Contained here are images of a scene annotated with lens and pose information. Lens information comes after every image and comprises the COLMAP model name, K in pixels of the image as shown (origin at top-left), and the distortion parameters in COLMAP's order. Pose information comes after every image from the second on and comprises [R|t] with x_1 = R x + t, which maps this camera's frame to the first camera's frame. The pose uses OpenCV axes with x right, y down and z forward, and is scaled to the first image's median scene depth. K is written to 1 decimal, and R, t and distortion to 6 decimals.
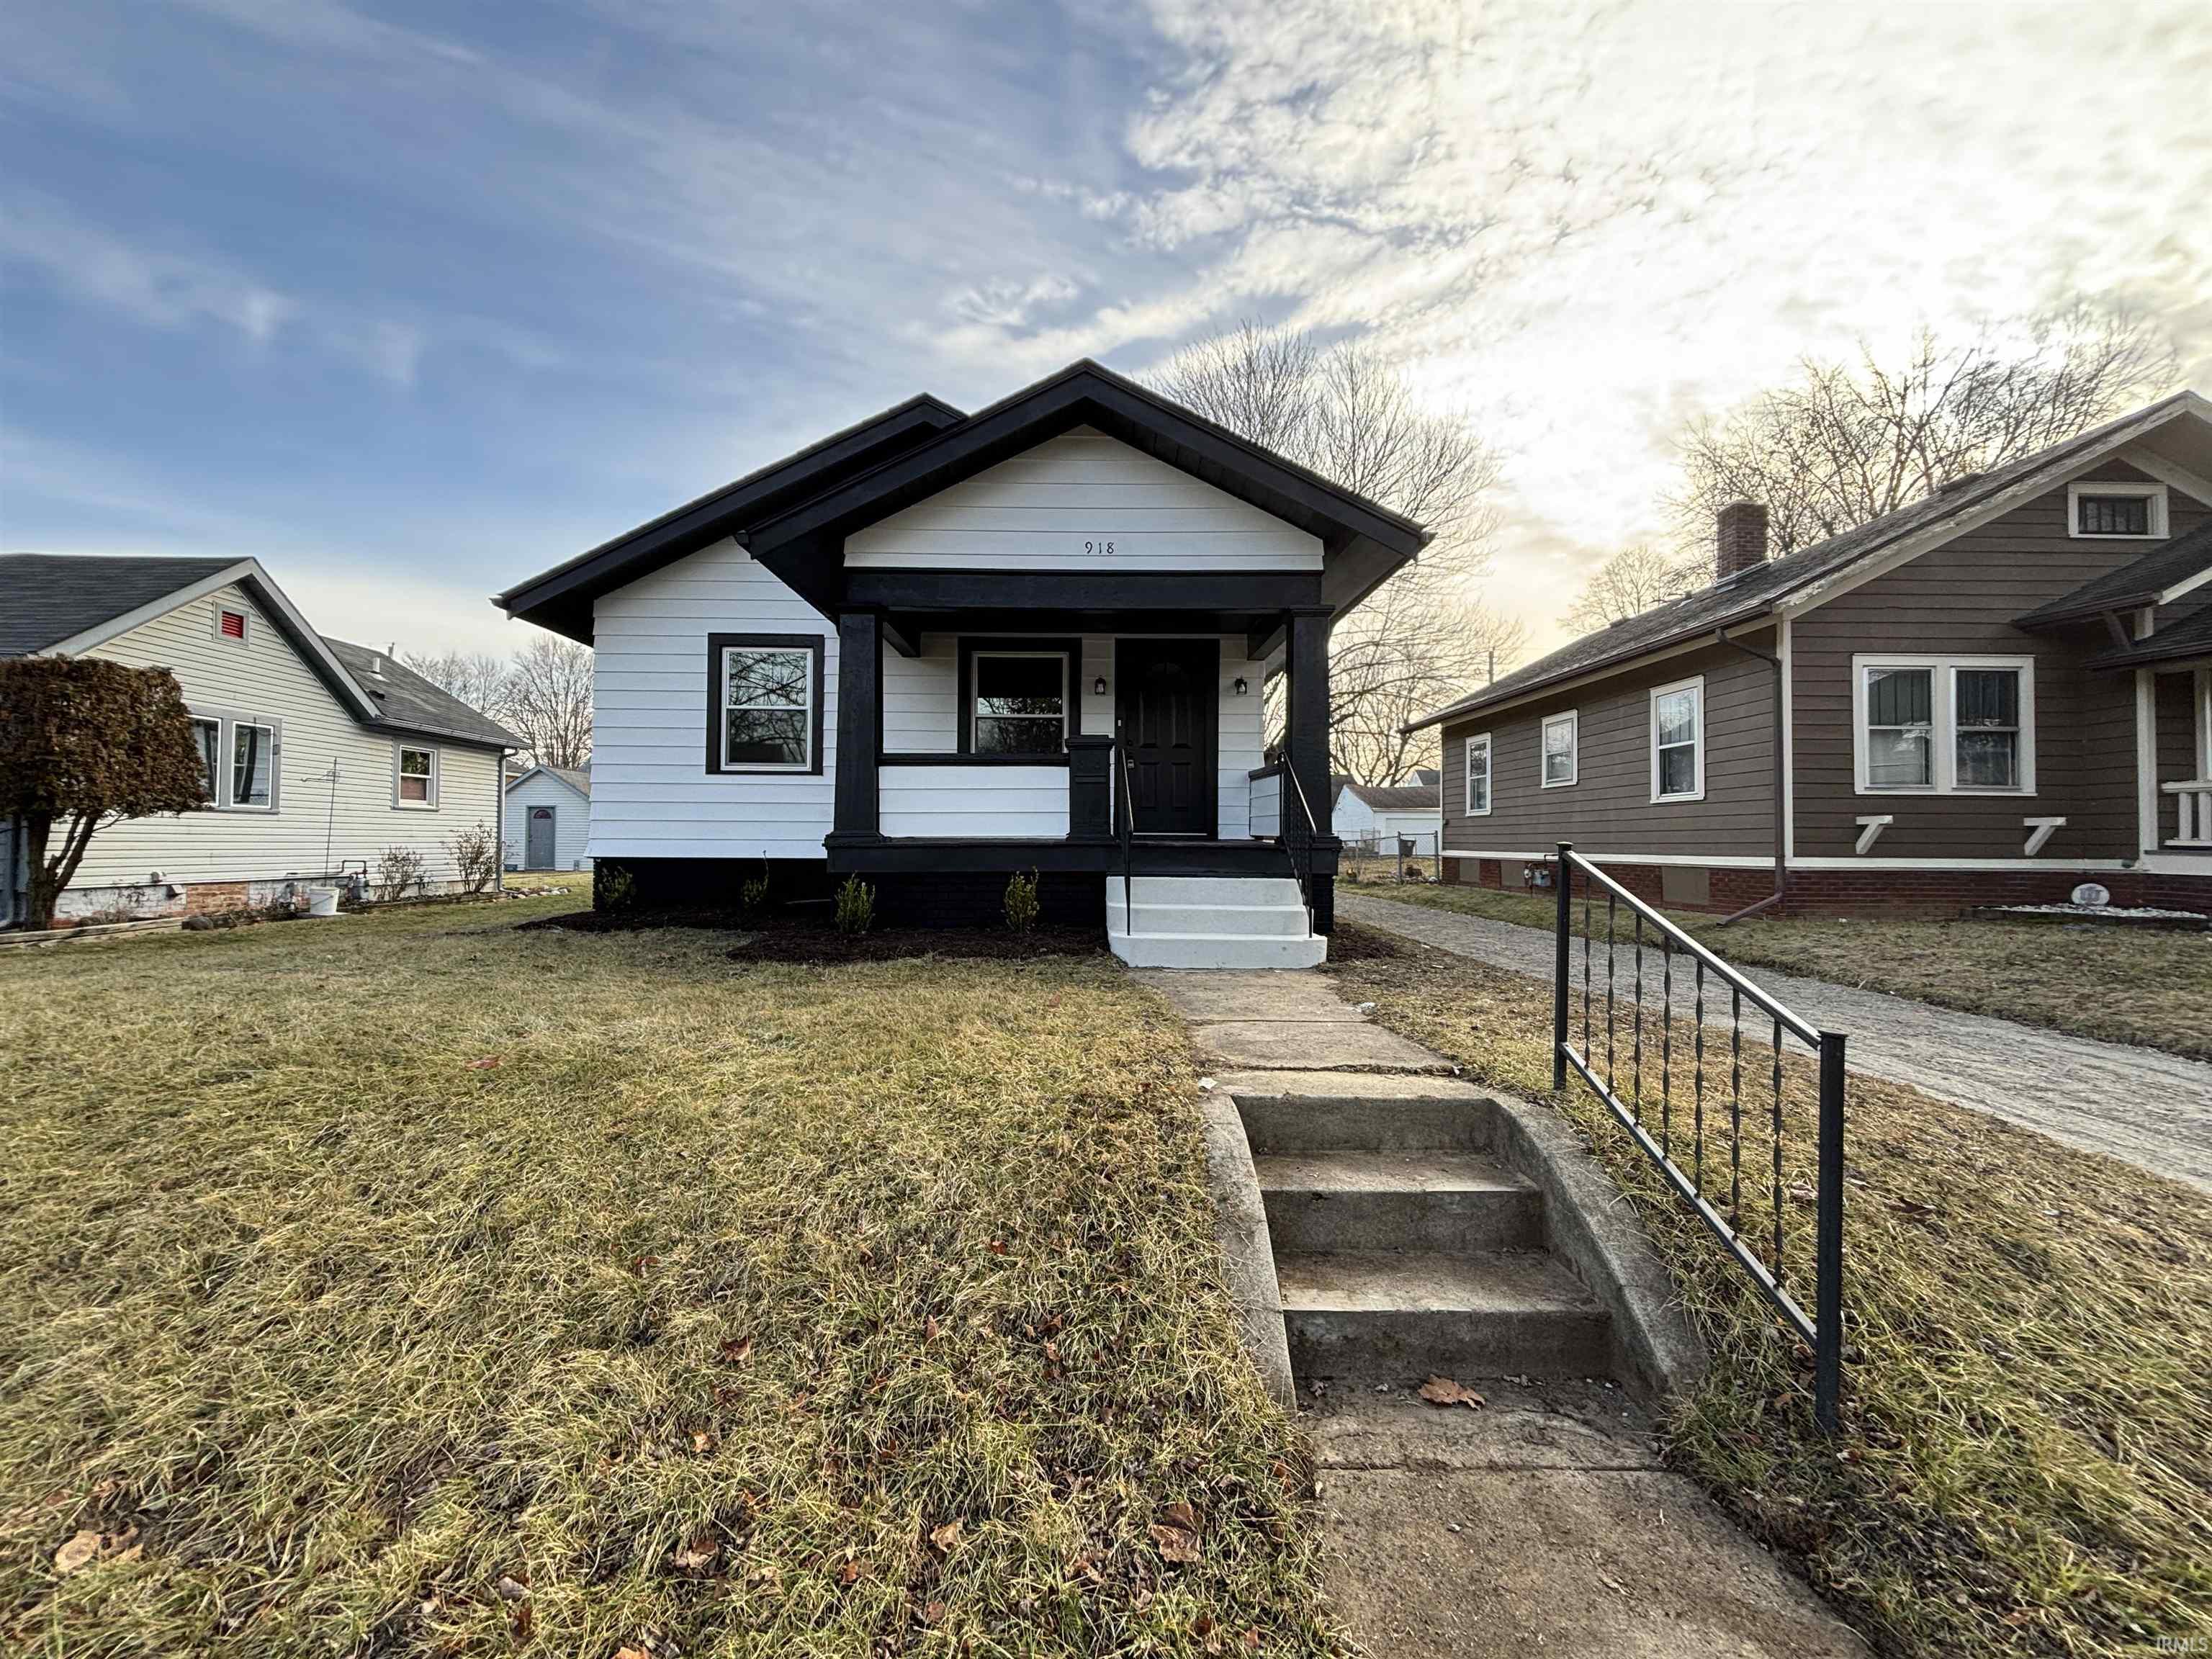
lens RADIAL K [[888.6, 0, 1090.3], [0, 888.6, 825.4], [0, 0, 1]] dist [0.013059, -0.000132]
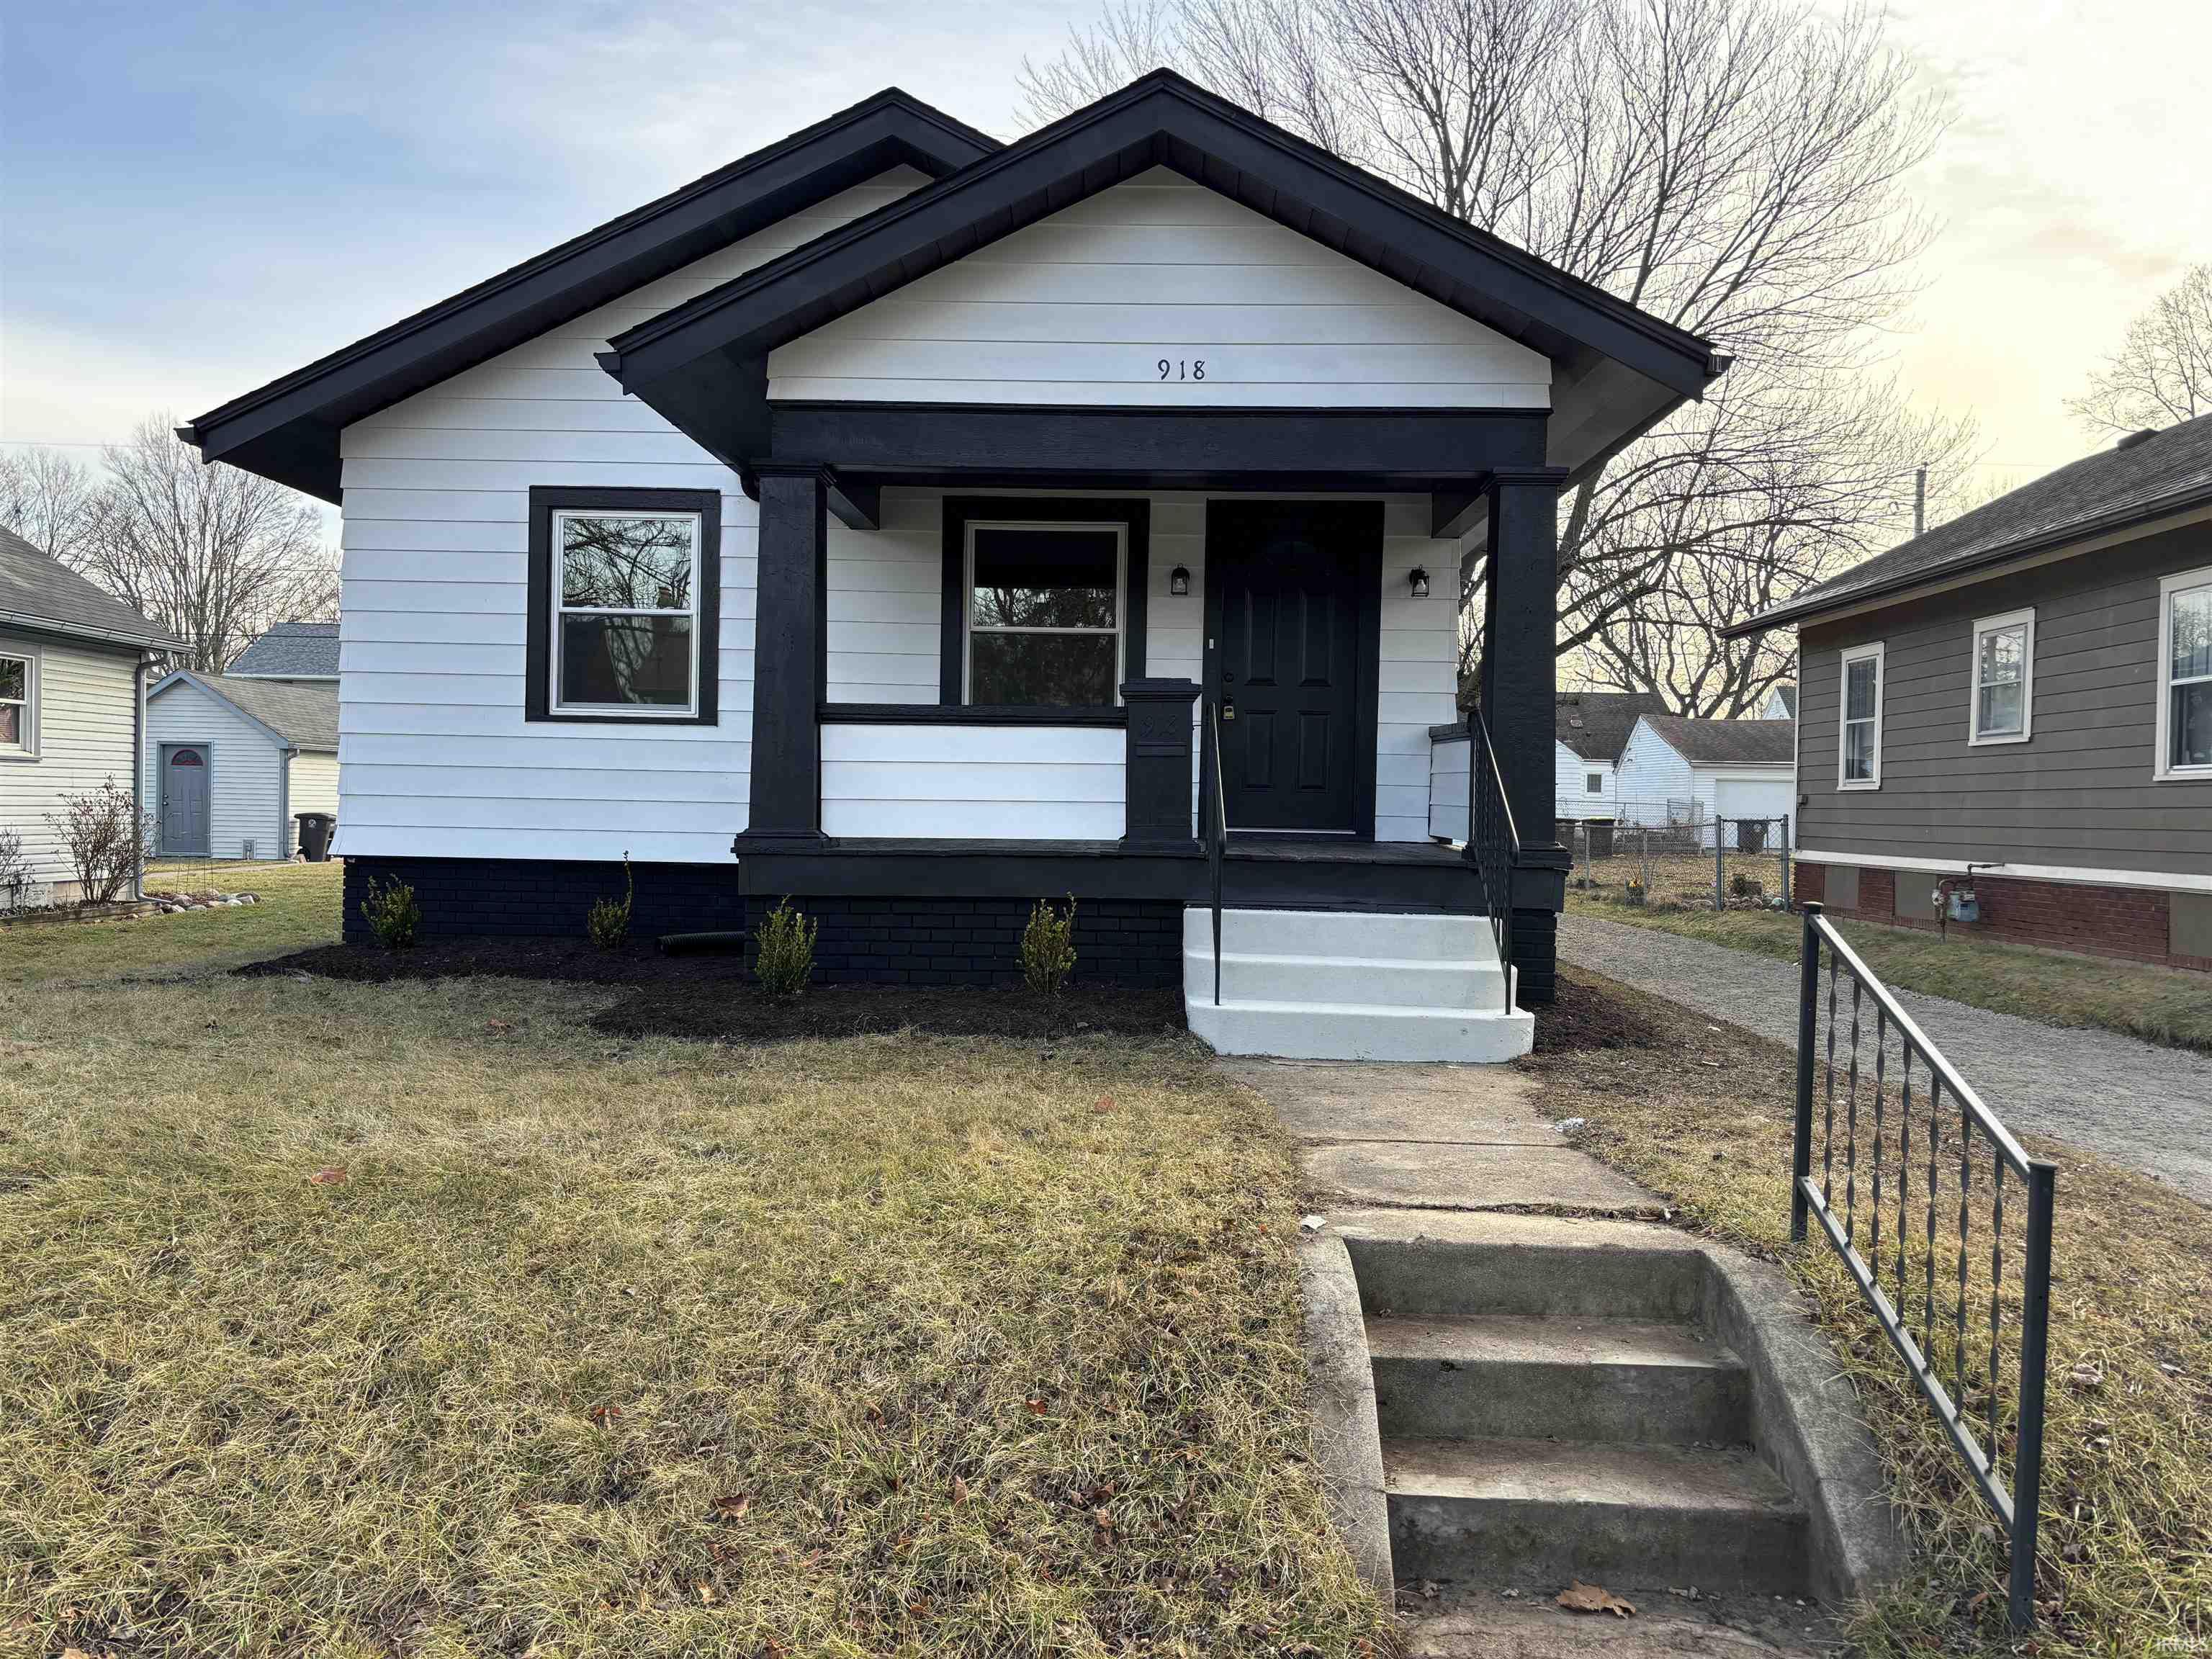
lens RADIAL K [[1651.7, 0, 1097.0], [0, 1651.7, 837.1], [0, 0, 1]] dist [0.048055, -0.014264]
pose [[0.999156, 0.013530, -0.038784, 0.001941], [-0.012190, 0.999328, 0.034566, -0.051057], [0.039226, -0.034064, 0.998650, -0.256795]]
